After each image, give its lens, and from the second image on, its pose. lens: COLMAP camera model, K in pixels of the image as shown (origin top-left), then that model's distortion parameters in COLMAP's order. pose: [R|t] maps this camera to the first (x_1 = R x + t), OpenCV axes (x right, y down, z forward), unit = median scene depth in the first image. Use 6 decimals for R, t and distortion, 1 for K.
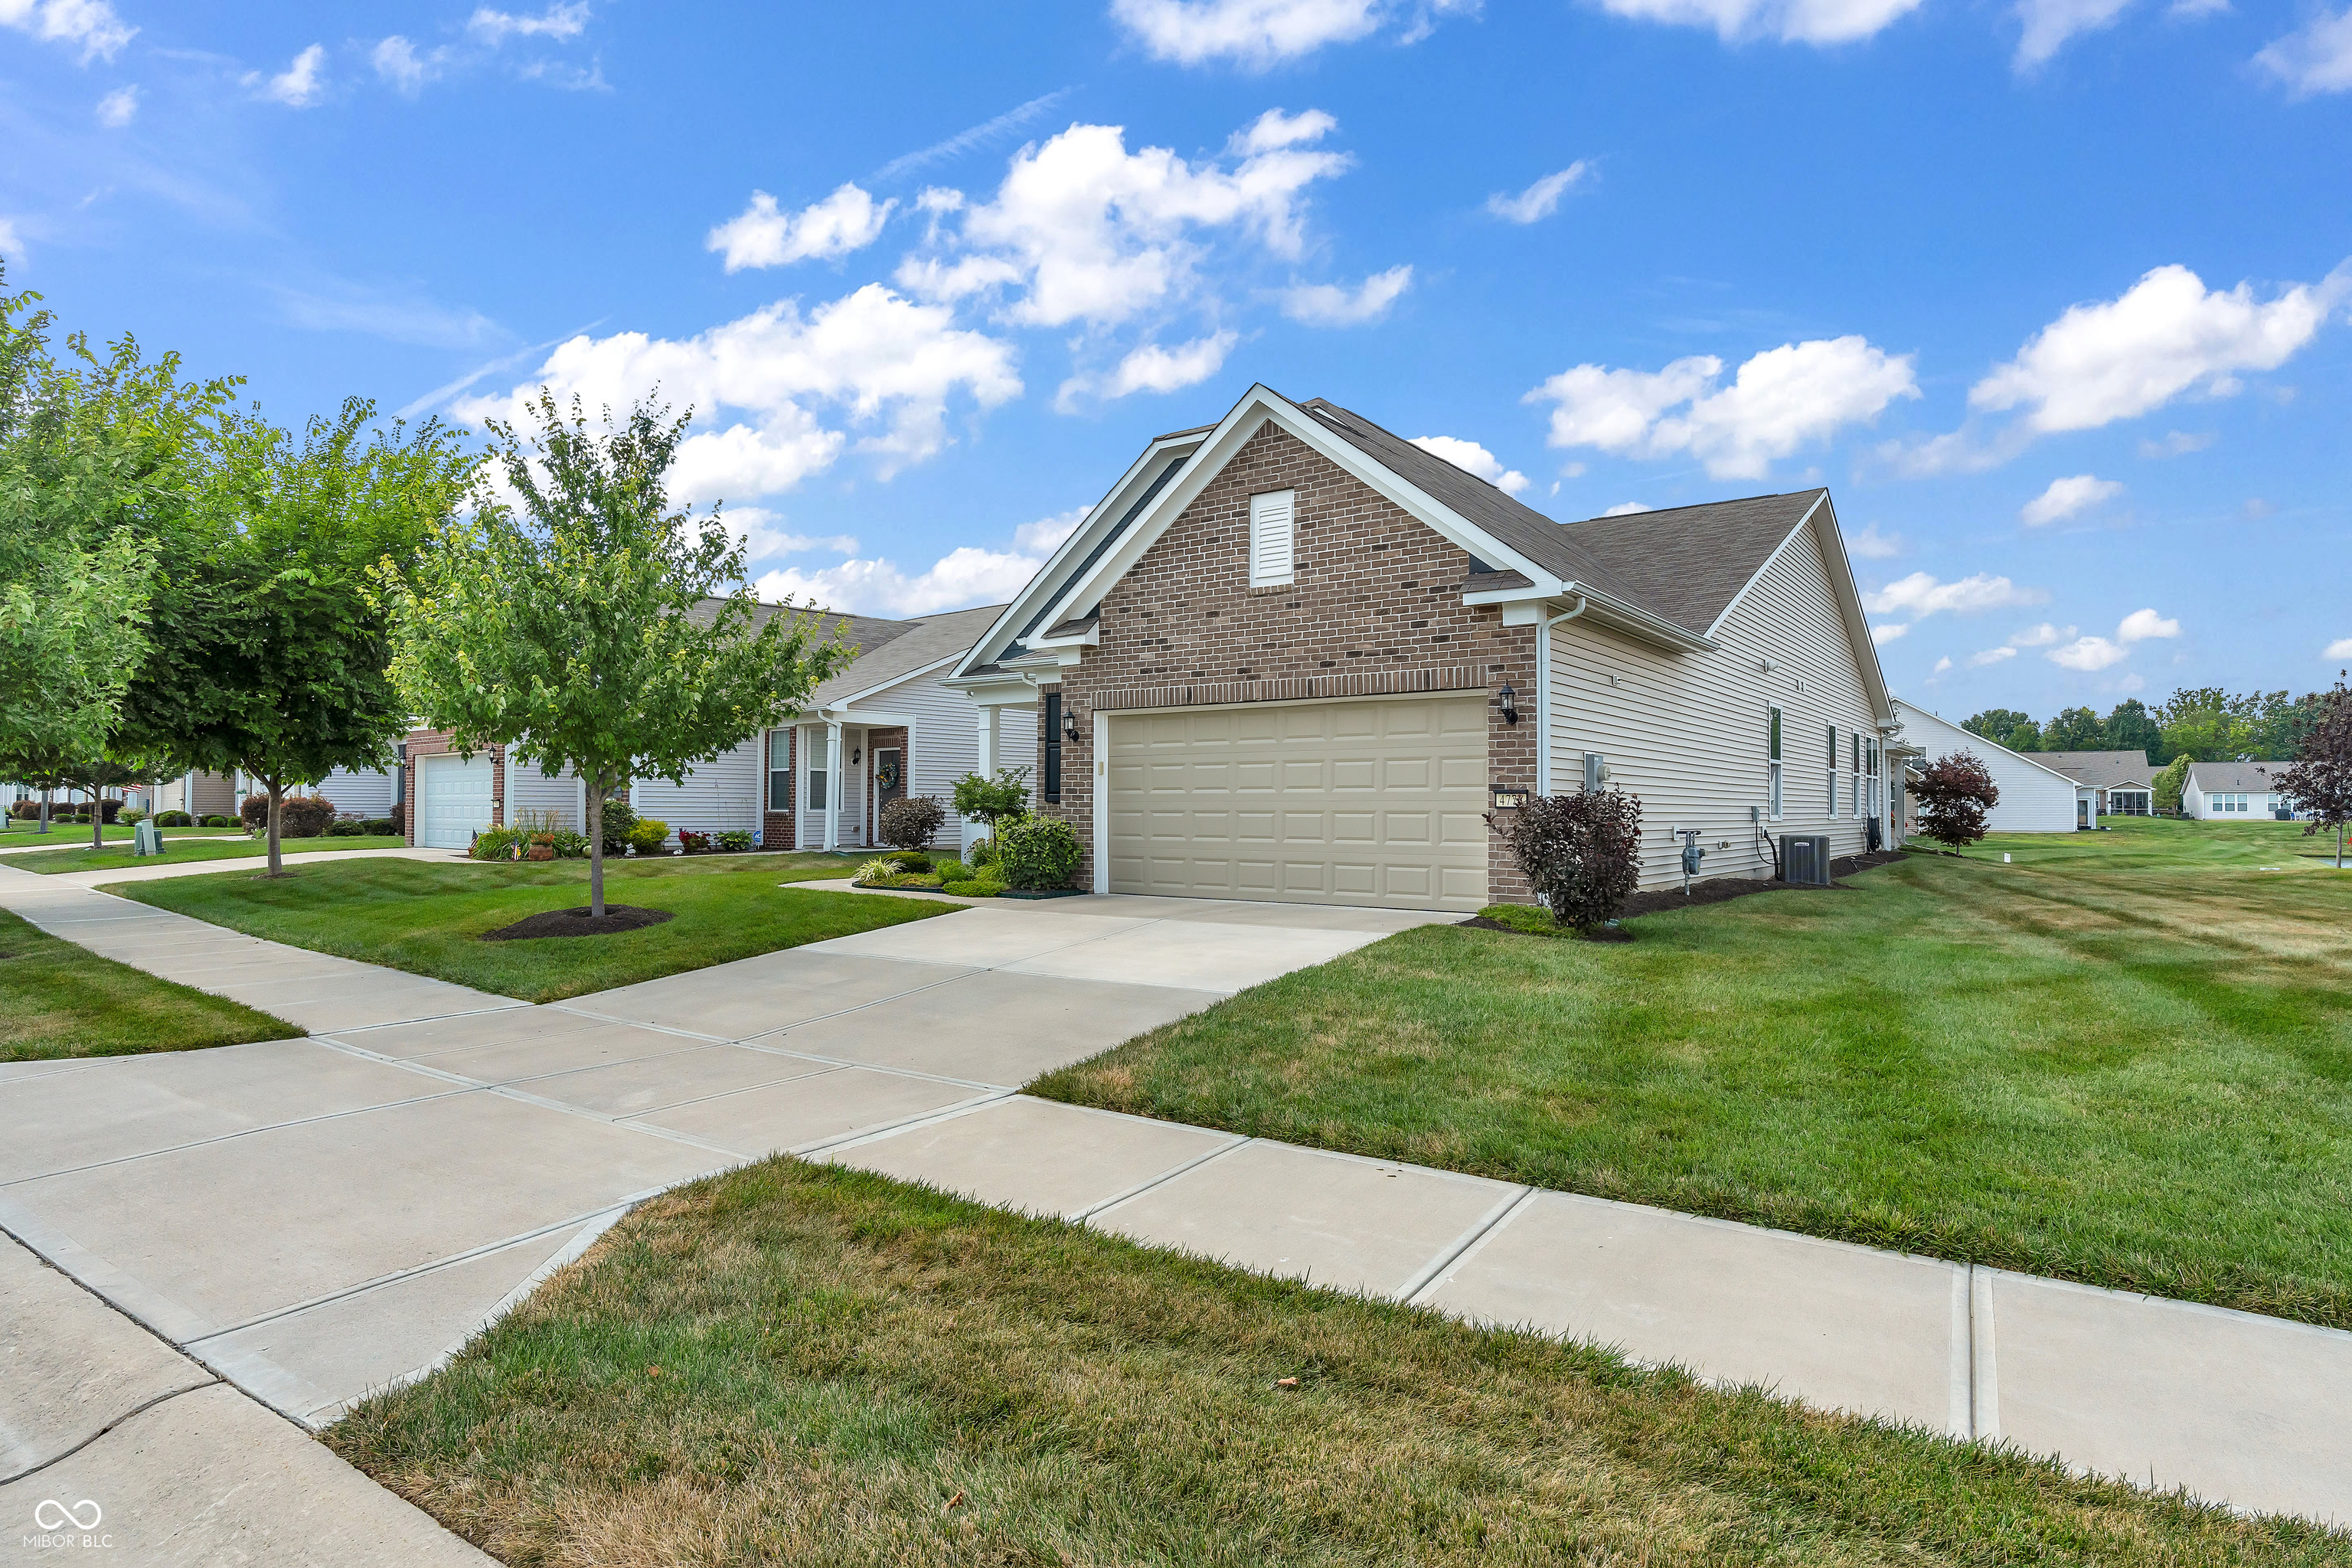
lens RADIAL K [[1263.7, 0, 1176.0], [0, 1263.7, 784.0], [0, 0, 1]] dist [-0.000110, -0.000020]
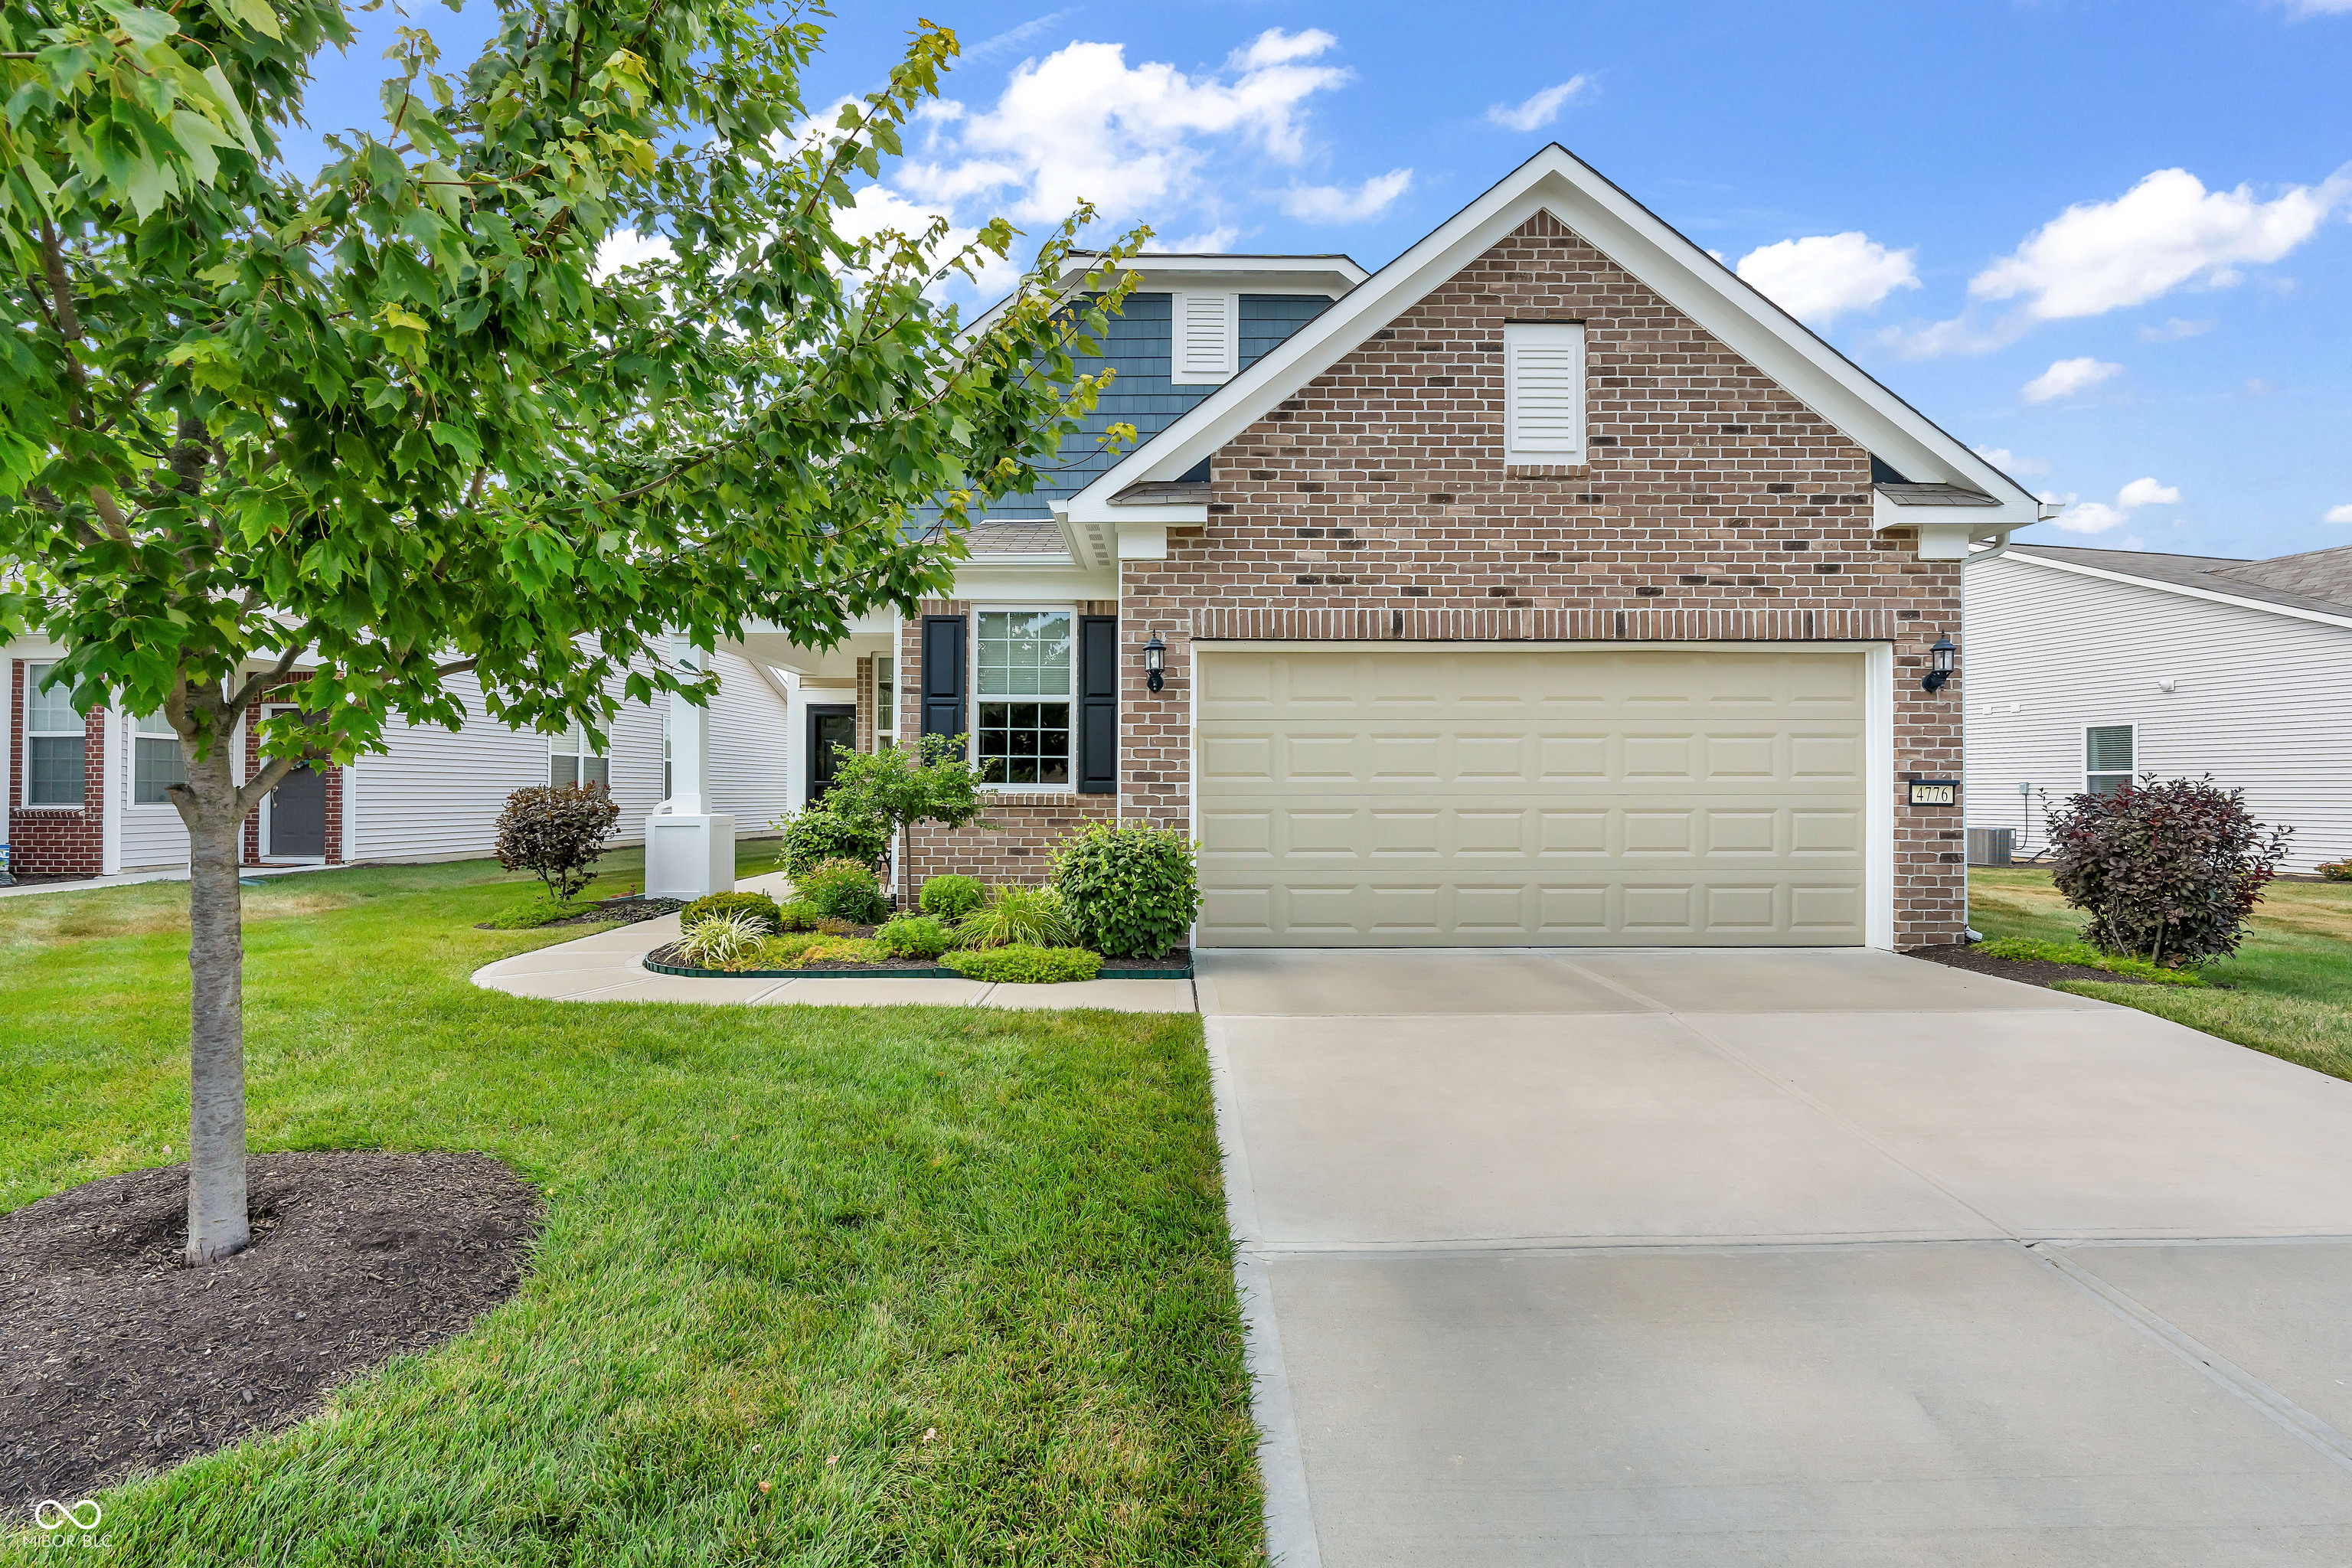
lens RADIAL K [[1084.3, 0, 1176.0], [0, 1084.3, 784.0], [0, 0, 1]] dist [0.000419, 0.000097]
pose [[0.800411, 0.005565, 0.599426, -0.422936], [-0.010546, 0.999933, 0.004799, 0.007470], [-0.599359, -0.010162, 0.800416, 0.679240]]
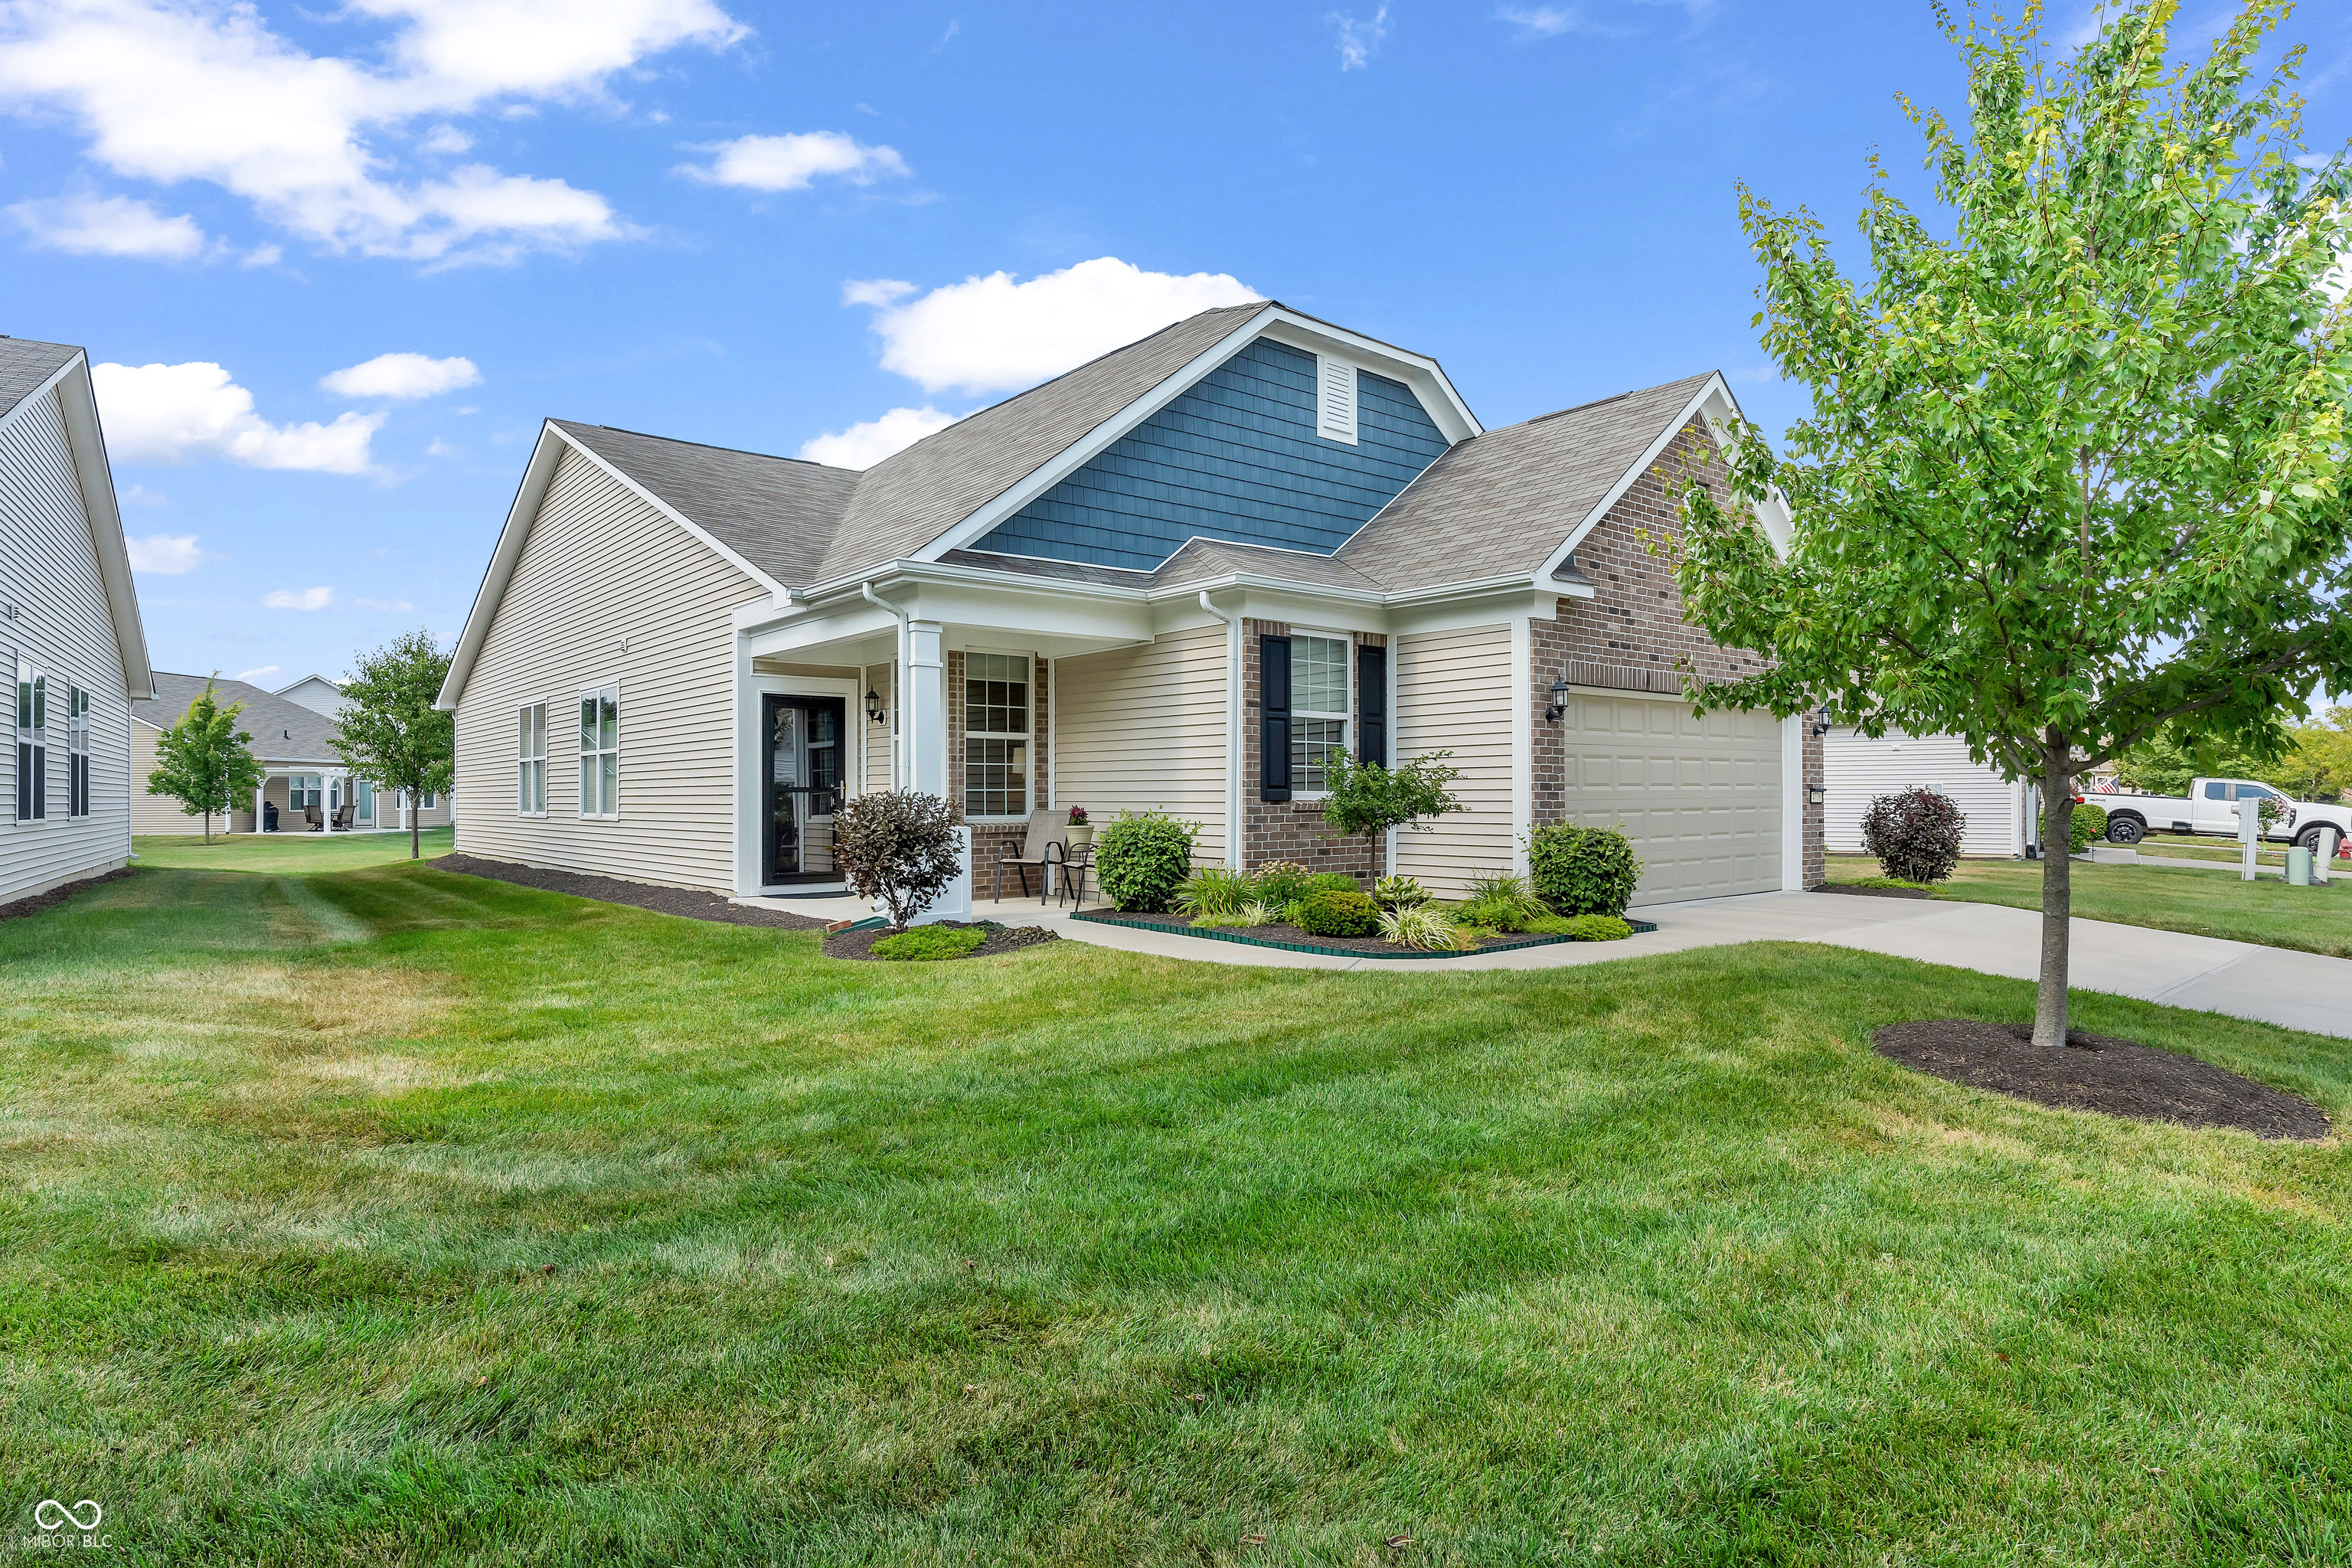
lens RADIAL K [[1263.7, 0, 1176.0], [0, 1263.7, 784.0], [0, 0, 1]] dist [-0.000110, -0.000020]
pose [[0.236298, 0.005479, 0.971665, -0.993718], [-0.013255, 0.999909, -0.002415, 0.010047], [-0.971590, -0.012309, 0.236349, 1.185659]]
